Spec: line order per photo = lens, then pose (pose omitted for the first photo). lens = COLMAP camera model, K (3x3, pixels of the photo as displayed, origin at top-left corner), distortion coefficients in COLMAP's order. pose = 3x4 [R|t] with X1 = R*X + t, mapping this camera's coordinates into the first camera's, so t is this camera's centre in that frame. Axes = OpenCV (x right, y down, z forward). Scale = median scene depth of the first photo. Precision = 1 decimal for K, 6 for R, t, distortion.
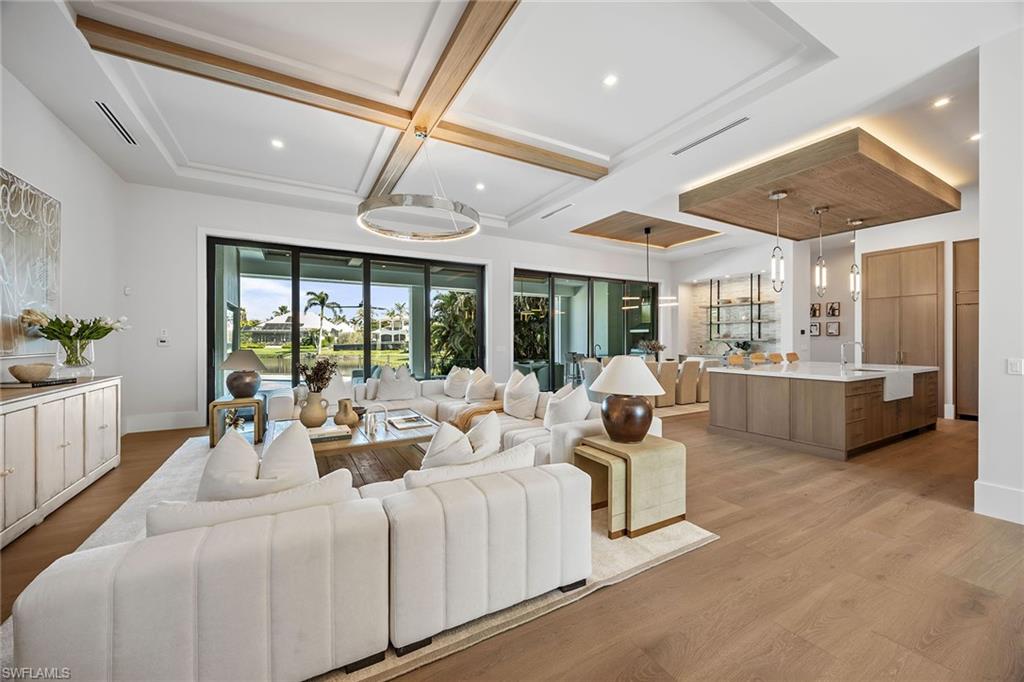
lens RADIAL K [[389.8, 0, 516.7], [0, 389.8, 341.1], [0, 0, 1]] dist [-0.002357, -0.000243]
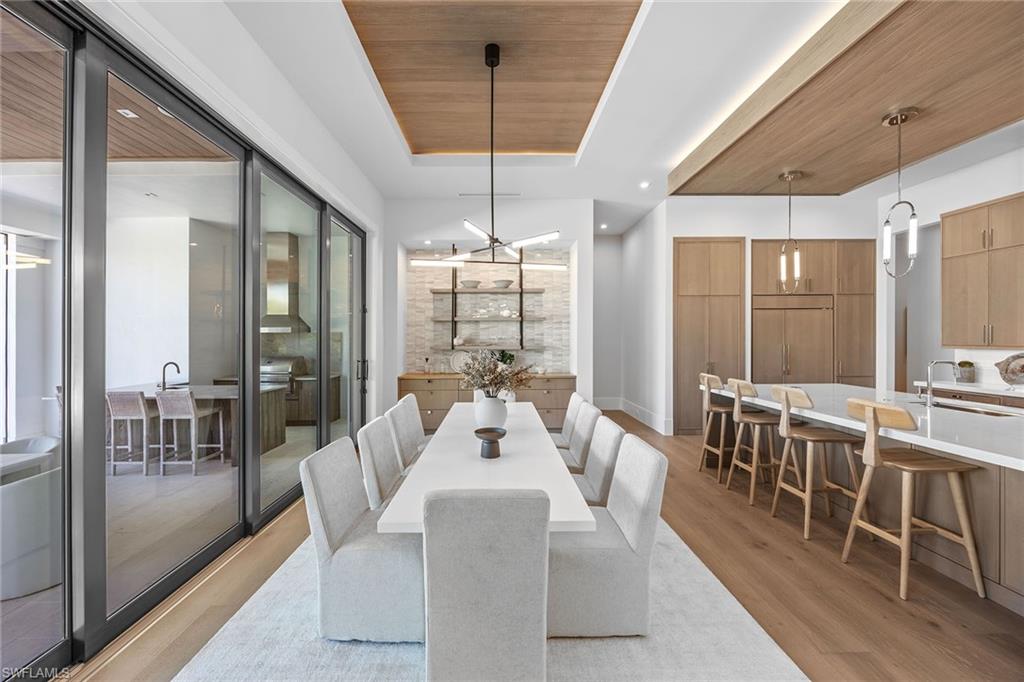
lens RADIAL K [[398.4, 0, 498.2], [0, 398.4, 337.5], [0, 0, 1]] dist [0.000004, -0.000019]
pose [[0.488140, -0.003765, 0.872757, 0.024860], [0.006217, 0.999980, 0.000836, -0.038247], [-0.872743, 0.005018, 0.488154, 1.271124]]
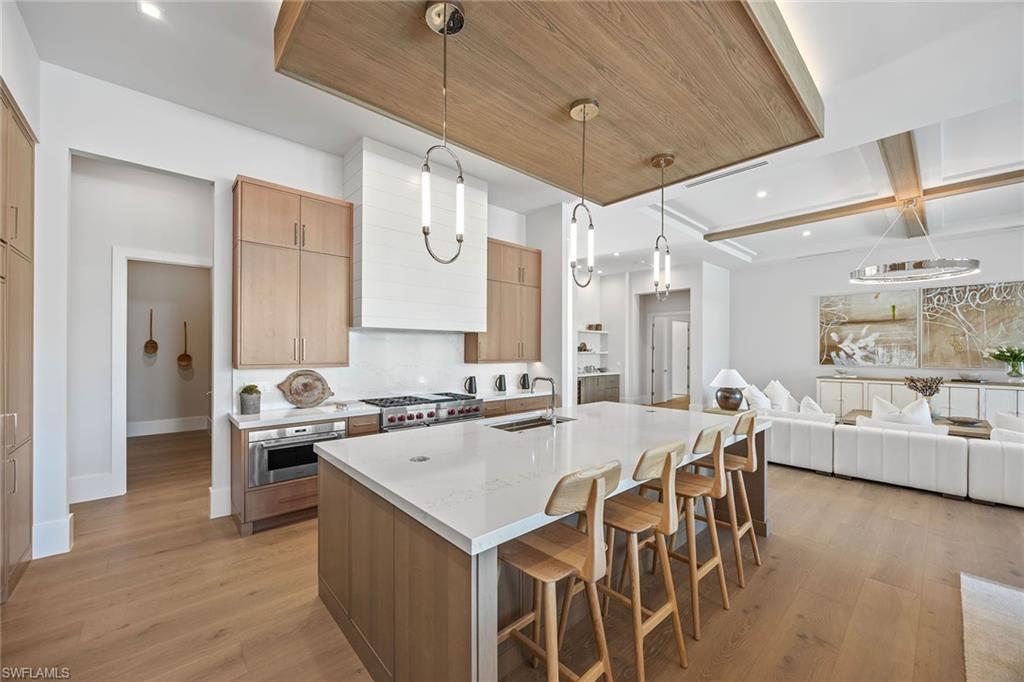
lens RADIAL K [[397.4, 0, 514.4], [0, 397.4, 350.5], [0, 0, 1]] dist [-0.001995, -0.000269]
pose [[-0.975813, -0.000627, -0.218607, 1.024589], [-0.001560, 0.999990, 0.004096, -0.039340], [0.218602, 0.004338, -0.975804, 1.537147]]
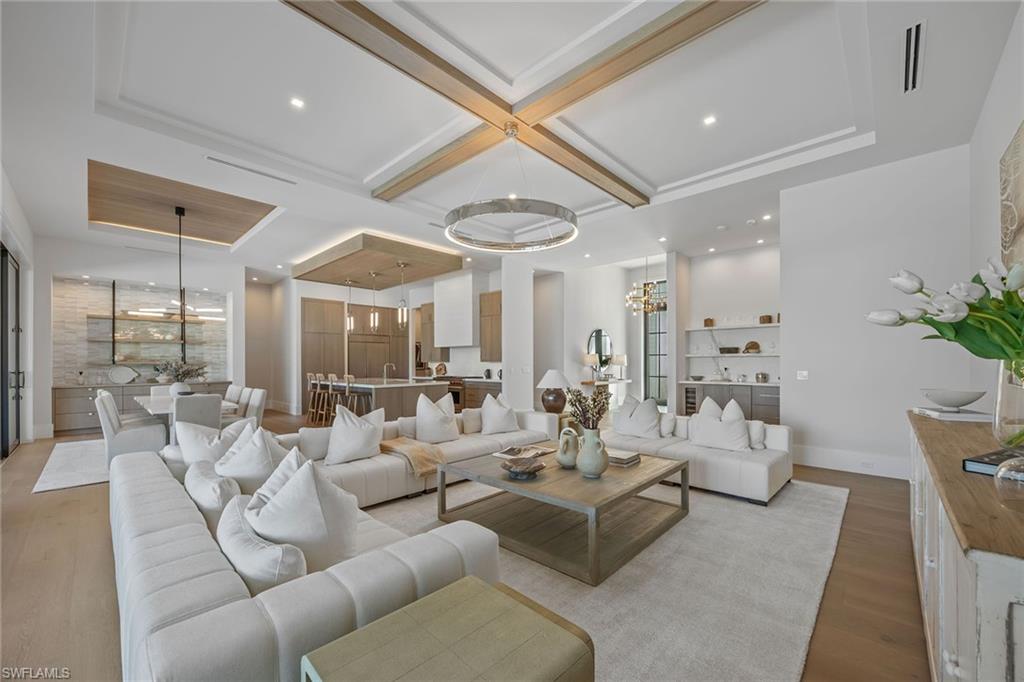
lens RADIAL K [[401.3, 0, 519.0], [0, 401.3, 365.7], [0, 0, 1]] dist [-0.000682, -0.000183]
pose [[-0.297635, -0.006225, 0.954659, -0.872779], [0.005220, 0.999953, 0.008148, -0.001524], [-0.954665, 0.007409, -0.297589, 0.971800]]
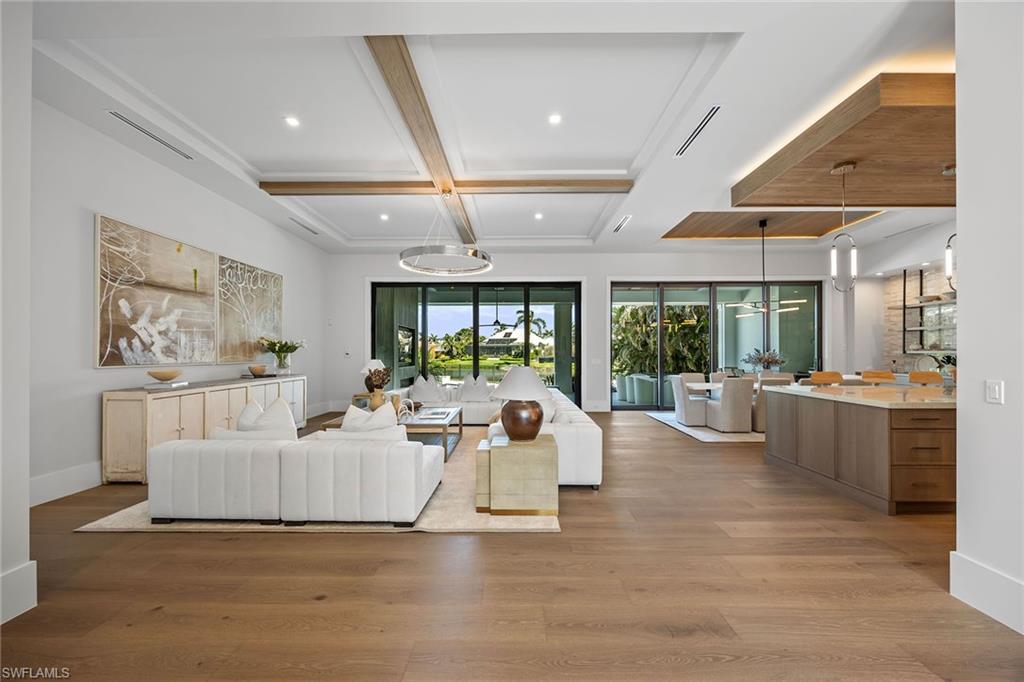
lens RADIAL K [[397.4, 0, 514.4], [0, 397.4, 350.5], [0, 0, 1]] dist [-0.001995, -0.000269]
pose [[0.862189, -0.003584, -0.506575, 0.477103], [-0.000945, 0.999962, -0.008684, -0.000137], [0.506586, 0.007966, 0.862152, -0.021219]]
